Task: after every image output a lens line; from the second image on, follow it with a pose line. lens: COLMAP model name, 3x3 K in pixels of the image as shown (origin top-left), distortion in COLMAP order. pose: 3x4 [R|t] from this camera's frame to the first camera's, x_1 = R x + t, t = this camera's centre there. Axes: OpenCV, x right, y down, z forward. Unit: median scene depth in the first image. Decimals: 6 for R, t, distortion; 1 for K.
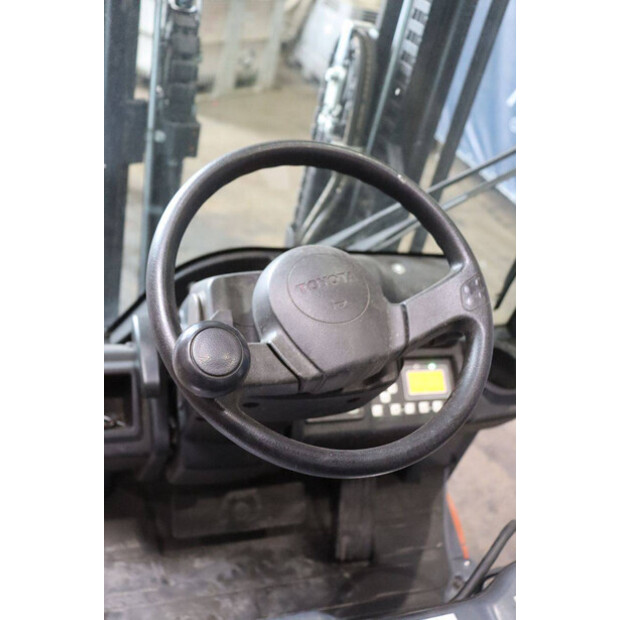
lens RADIAL K [[658.5, 0, 310.0], [0, 658.5, 310.0], [0, 0, 1]] dist [-0.012457, -0.003228]
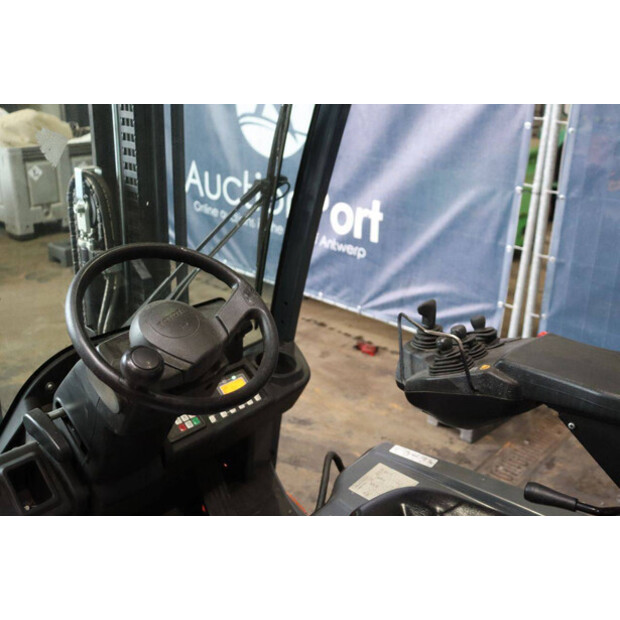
lens RADIAL K [[658.5, 0, 310.0], [0, 658.5, 310.0], [0, 0, 1]] dist [-0.012457, -0.003228]
pose [[0.846802, -0.351870, 0.398890, -0.188039], [0.403931, 0.913319, -0.051846, 0.094908], [-0.346071, 0.205028, 0.915532, -0.363994]]
